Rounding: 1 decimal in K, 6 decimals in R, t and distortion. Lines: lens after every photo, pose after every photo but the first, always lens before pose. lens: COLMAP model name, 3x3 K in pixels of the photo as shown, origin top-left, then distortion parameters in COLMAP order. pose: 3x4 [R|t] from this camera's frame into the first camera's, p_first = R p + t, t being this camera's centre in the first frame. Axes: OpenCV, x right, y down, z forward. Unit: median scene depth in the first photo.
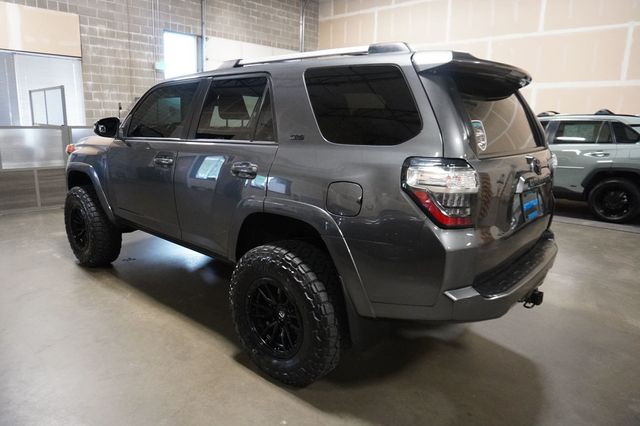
lens RADIAL K [[436.5, 0, 319.7], [0, 436.5, 208.1], [0, 0, 1]] dist [-0.009668, -0.010819]
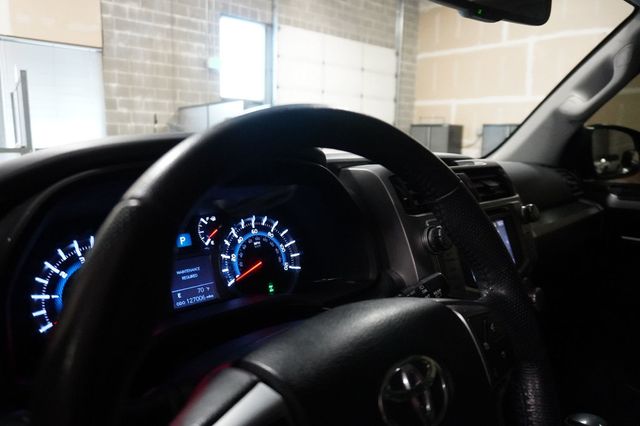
lens RADIAL K [[436.5, 0, 319.5], [0, 436.5, 215.5], [0, 0, 1]] dist [-0.009668, -0.010819]
pose [[0.990060, 0.023451, -0.138679, -0.094514], [-0.027081, 0.999337, -0.024342, -0.066910], [0.138016, 0.027856, 0.990038, 0.336106]]
